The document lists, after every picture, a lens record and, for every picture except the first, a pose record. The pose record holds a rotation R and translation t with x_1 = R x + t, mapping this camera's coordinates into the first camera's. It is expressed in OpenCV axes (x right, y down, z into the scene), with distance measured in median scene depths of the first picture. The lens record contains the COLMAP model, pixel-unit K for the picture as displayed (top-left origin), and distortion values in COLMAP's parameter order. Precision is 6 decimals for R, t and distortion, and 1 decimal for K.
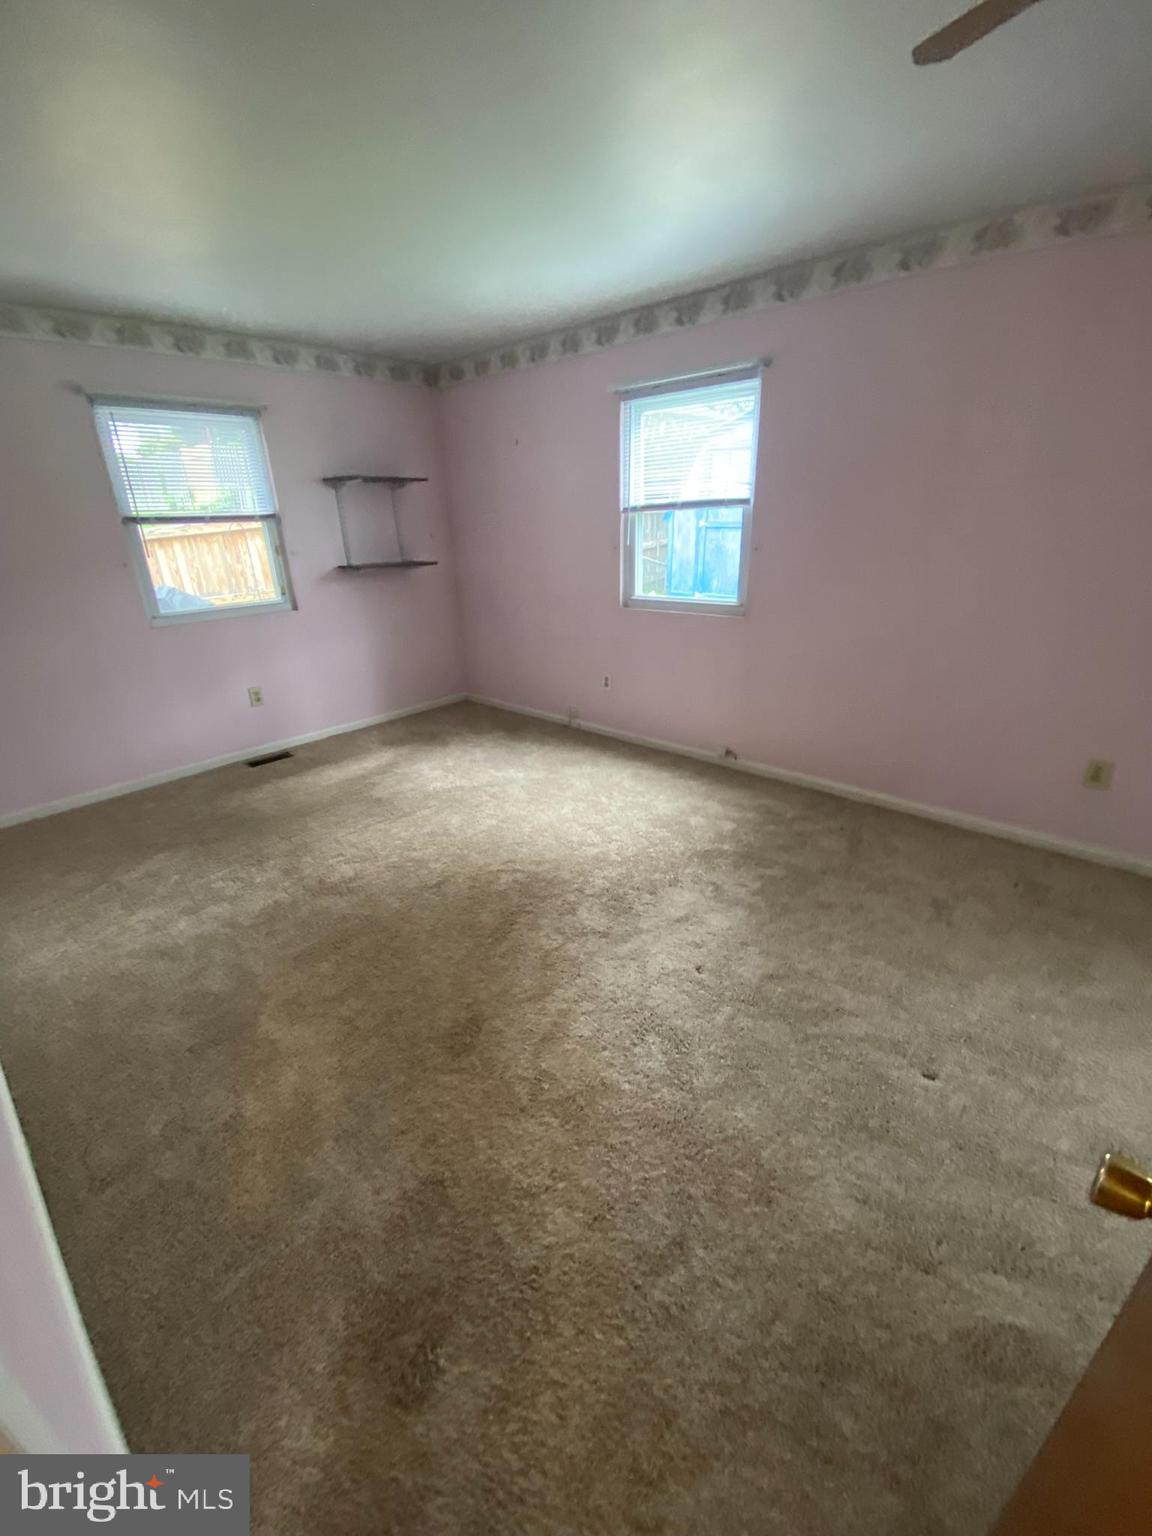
lens RADIAL K [[608.6, 0, 576.0], [0, 608.6, 768.0], [0, 0, 1]] dist [0.032272, -0.029035]
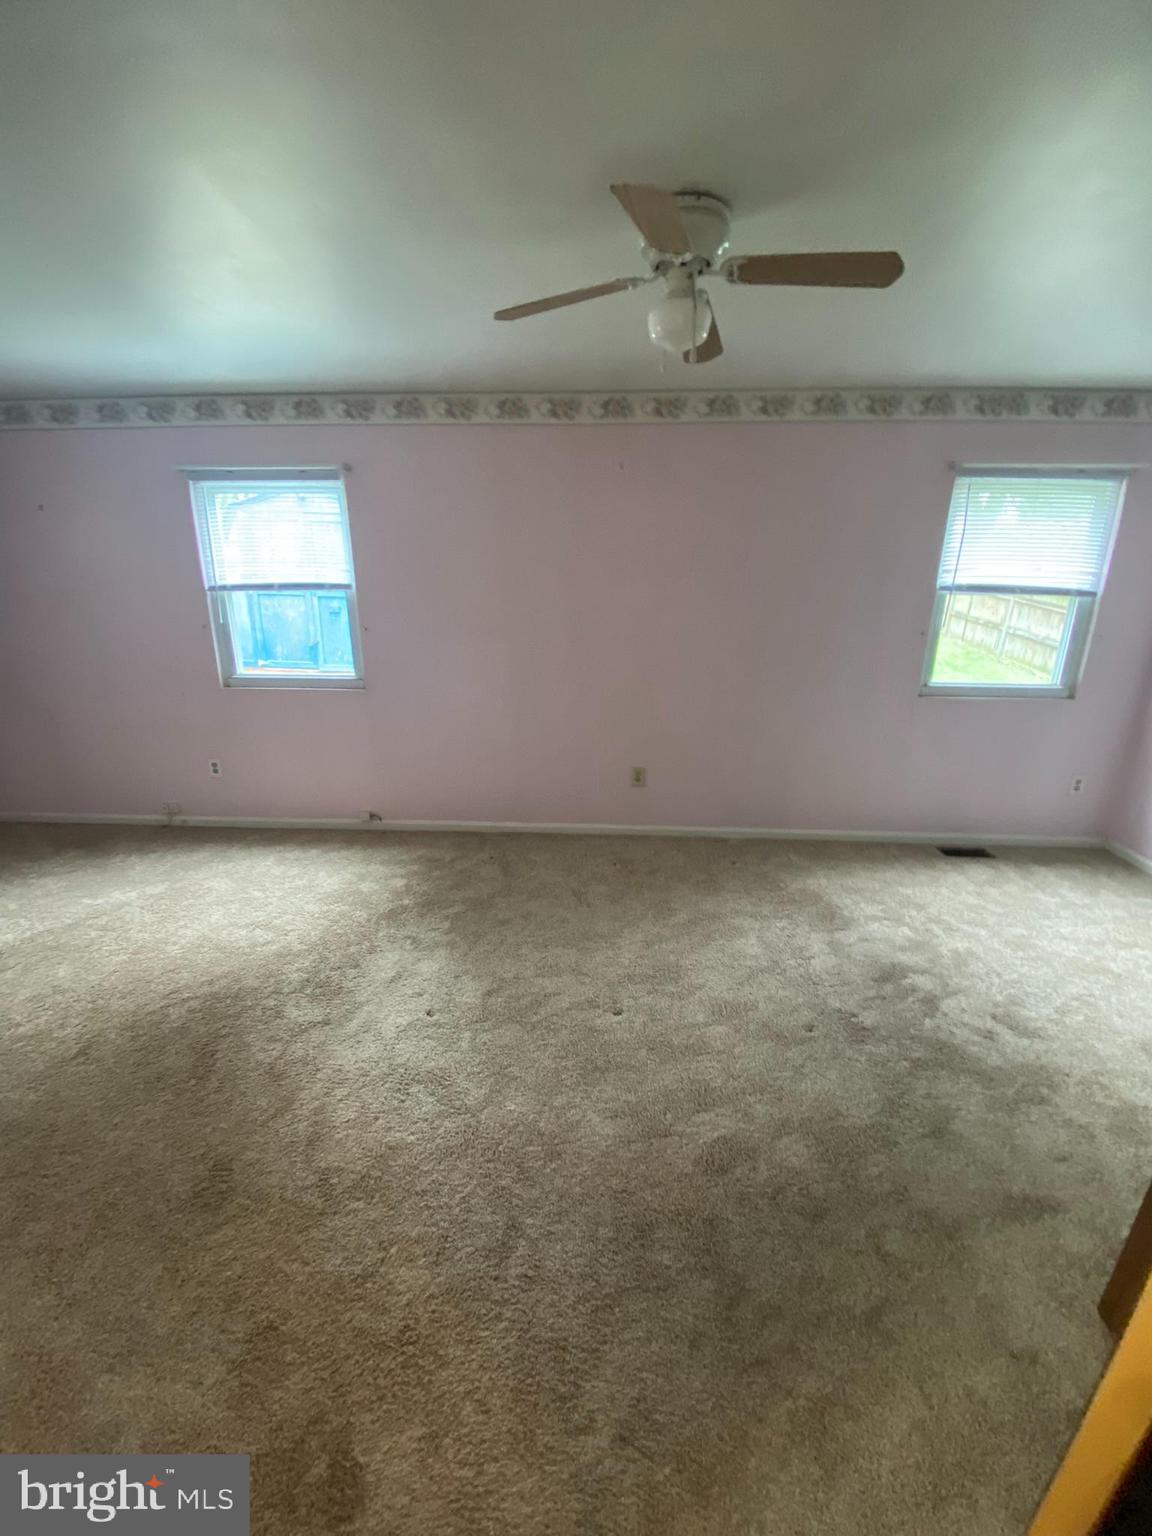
lens RADIAL K [[608.6, 0, 576.0], [0, 608.6, 768.0], [0, 0, 1]] dist [0.032272, -0.029035]
pose [[0.775763, -0.160338, 0.610314, -0.164764], [0.216443, 0.976117, -0.018678, -0.016615], [-0.592743, 0.146588, 0.791939, -0.069253]]
